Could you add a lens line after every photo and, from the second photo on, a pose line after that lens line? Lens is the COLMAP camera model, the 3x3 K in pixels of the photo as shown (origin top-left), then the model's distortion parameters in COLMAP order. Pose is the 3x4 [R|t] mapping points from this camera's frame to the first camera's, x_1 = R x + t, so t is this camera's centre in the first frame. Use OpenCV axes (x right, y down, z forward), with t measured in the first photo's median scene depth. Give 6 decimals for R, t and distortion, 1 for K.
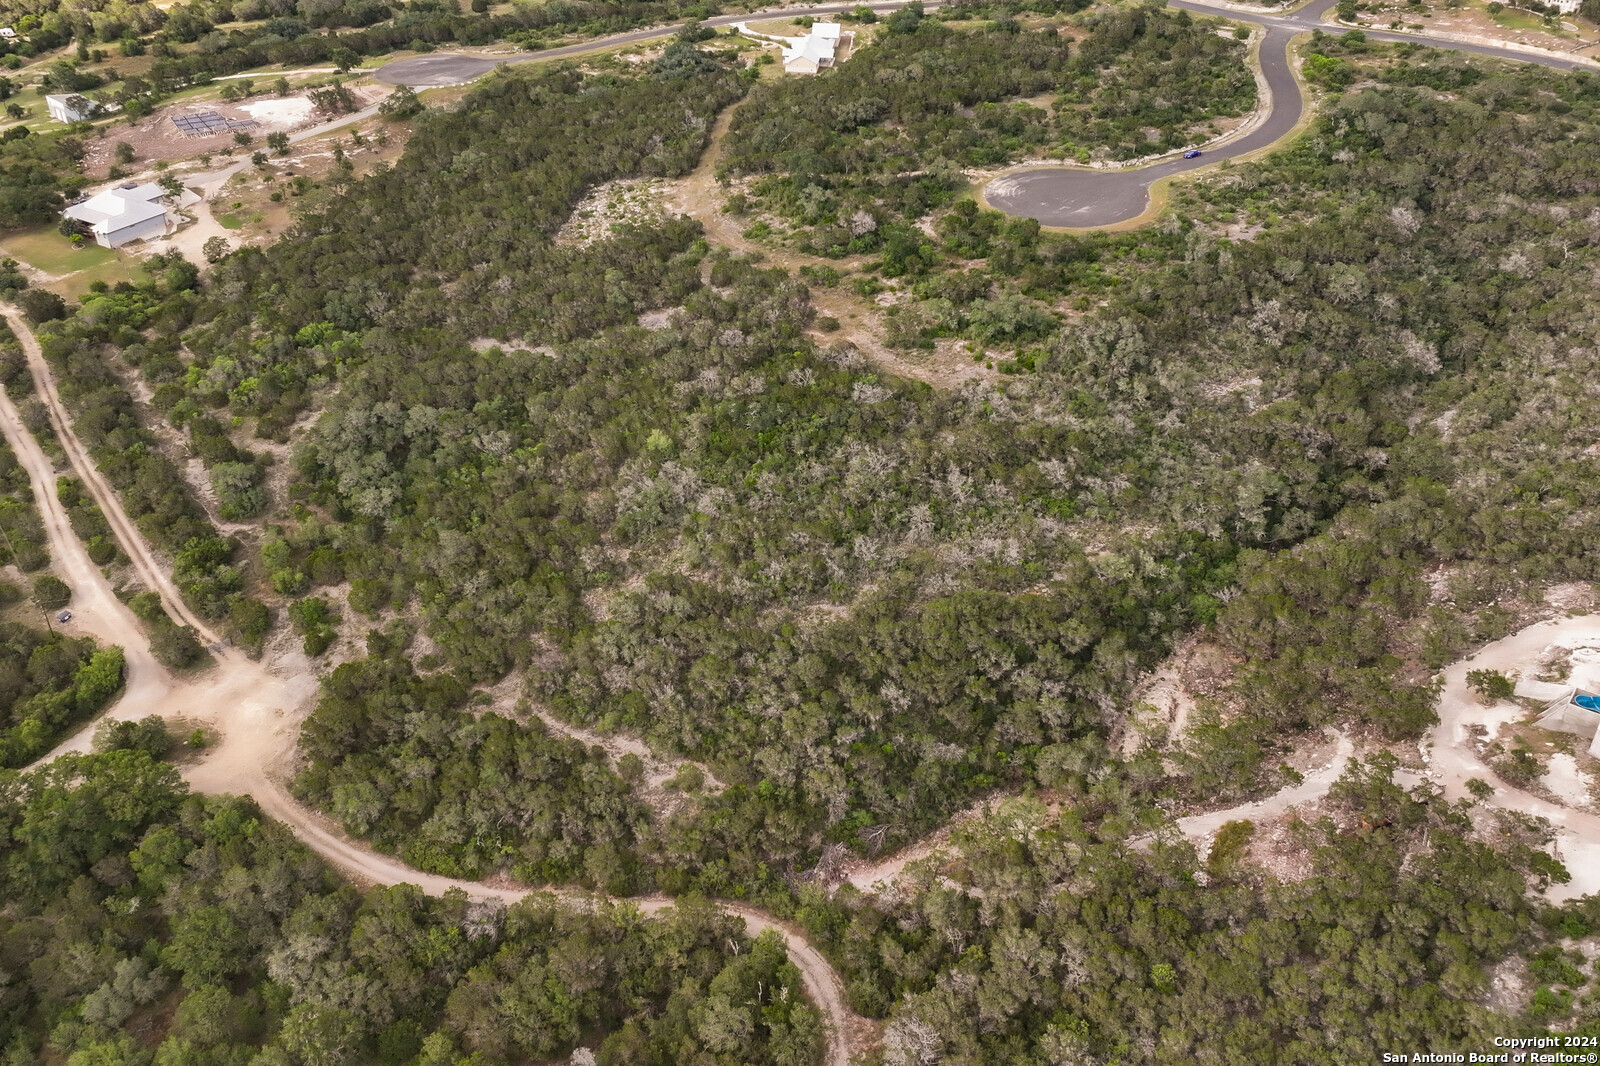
lens RADIAL K [[1341.2, 0, 785.2], [0, 1341.2, 534.9], [0, 0, 1]] dist [0.023787, 0.012839]
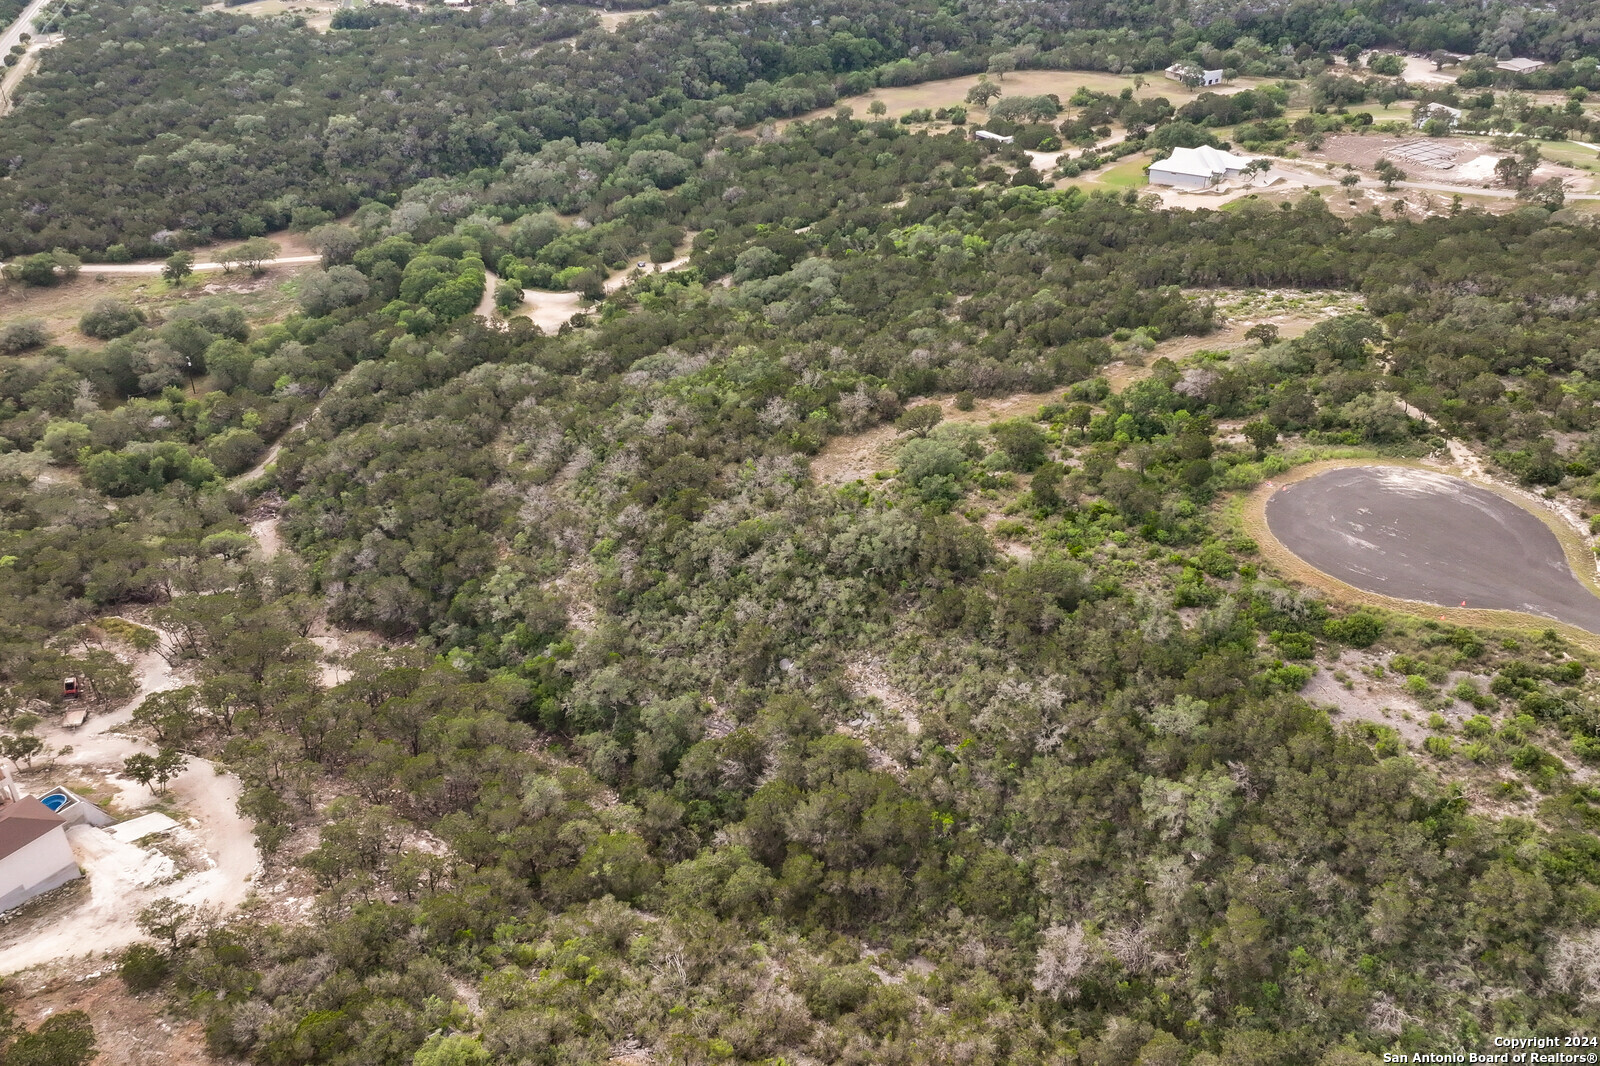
lens RADIAL K [[1312.7, 0, 823.8], [0, 1312.7, 536.7], [0, 0, 1]] dist [0.023320, 0.005764]
pose [[0.037364, 0.528072, -0.848377, 0.858630], [-0.561337, 0.713462, 0.419372, -0.430245], [0.826743, 0.460556, 0.323084, 0.738688]]
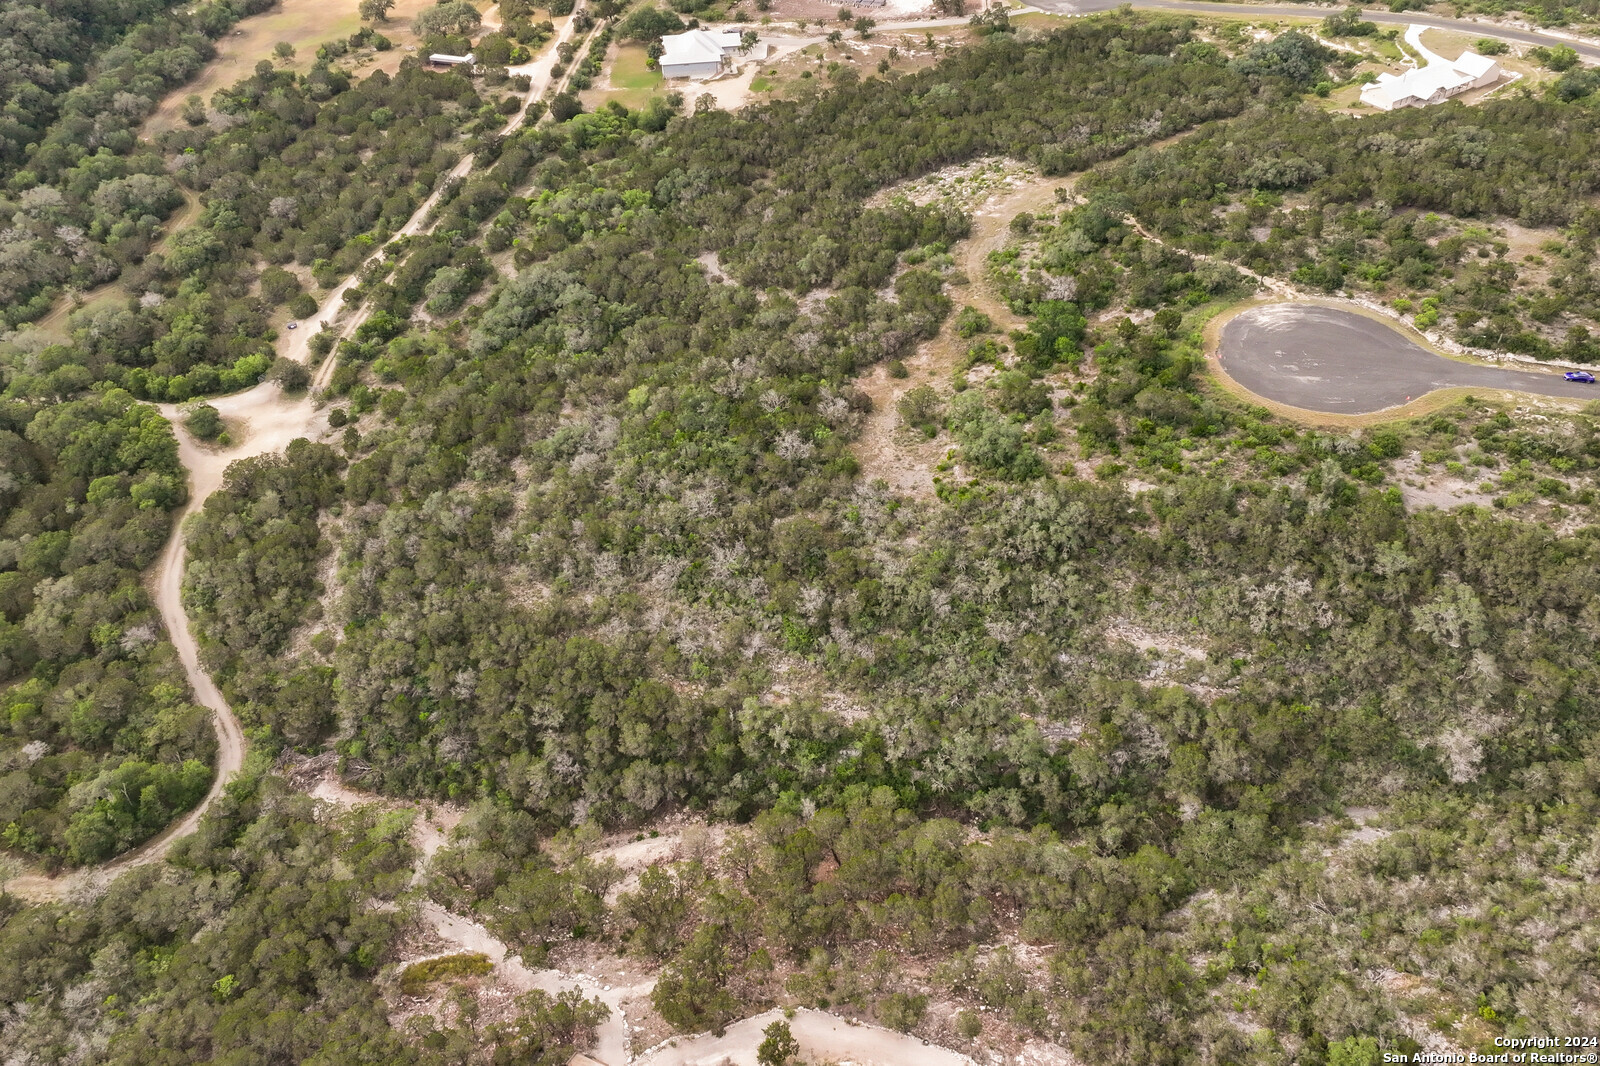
lens RADIAL K [[1310.2, 0, 800.0], [0, 1310.2, 533.0], [0, 0, 1]] dist [0.026131, 0.001094]
pose [[0.666102, 0.484564, -0.567015, 0.616312], [-0.418013, 0.872135, 0.254253, -0.283535], [0.617716, 0.067661, 0.783485, 0.245948]]
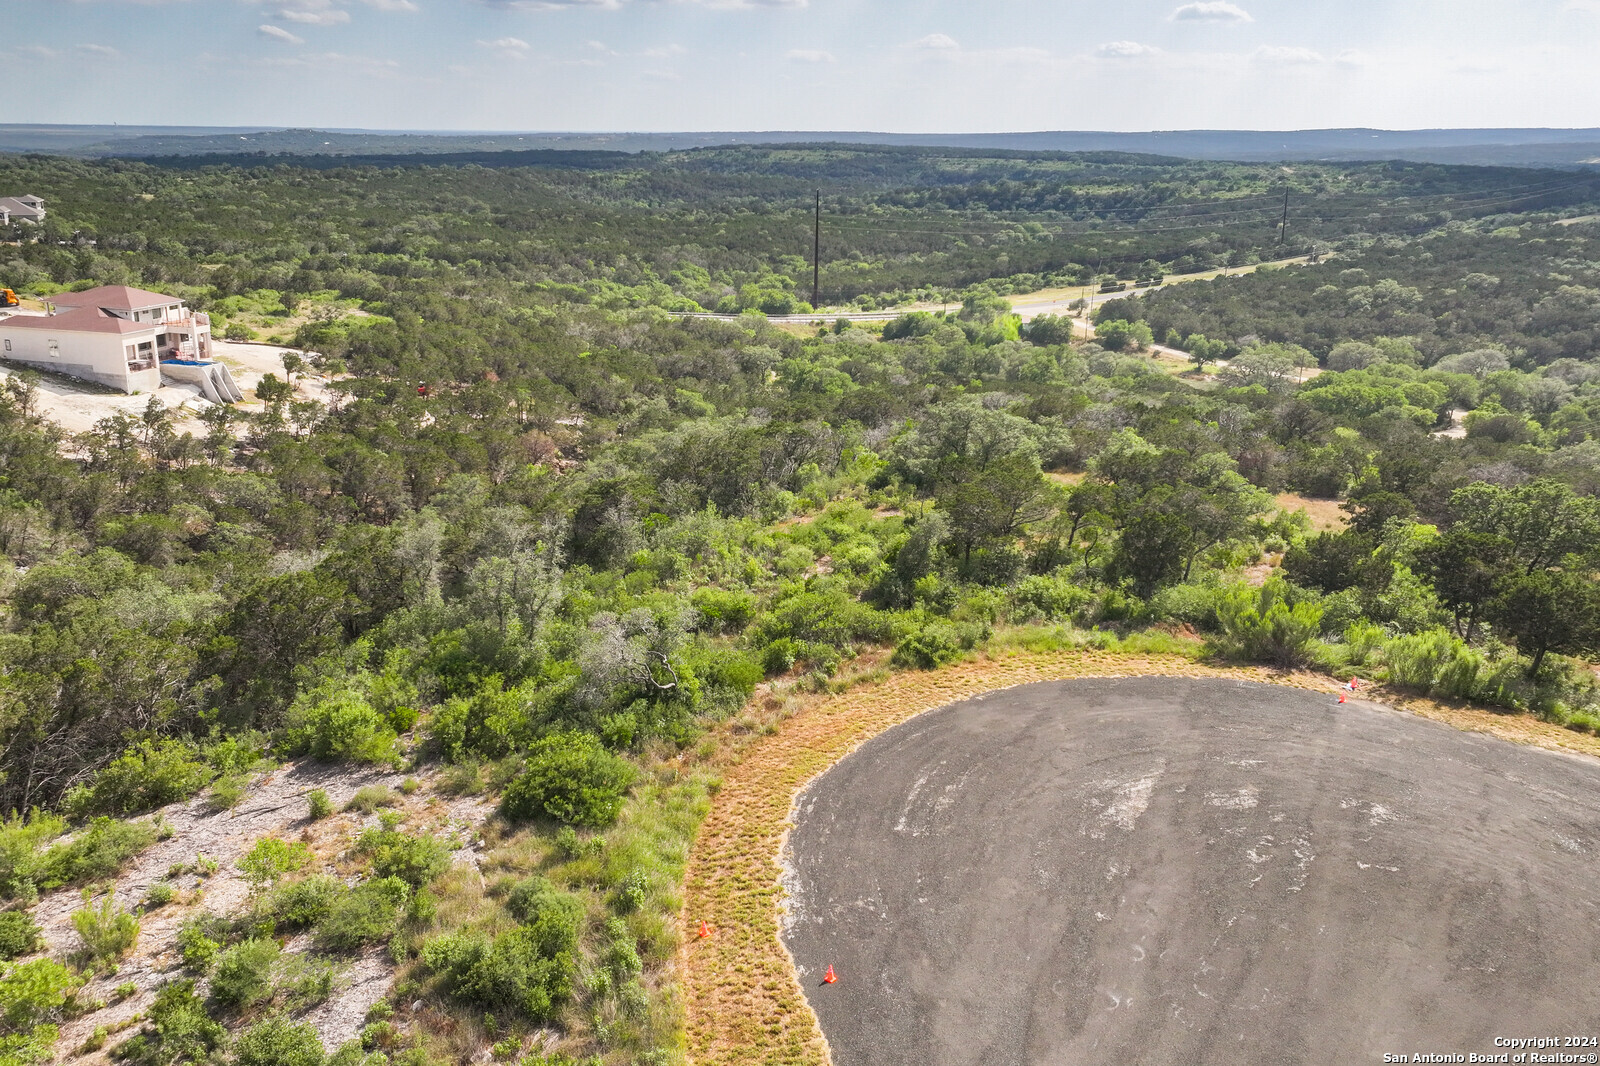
lens RADIAL K [[1343.2, 0, 747.5], [0, 1343.2, 526.9], [0, 0, 1]] dist [0.025547, 0.006770]
pose [[-0.939876, 0.094090, -0.328298, 0.385702], [-0.194515, 0.642650, 0.741057, -0.459560], [0.280706, 0.760361, -0.585709, 1.280713]]
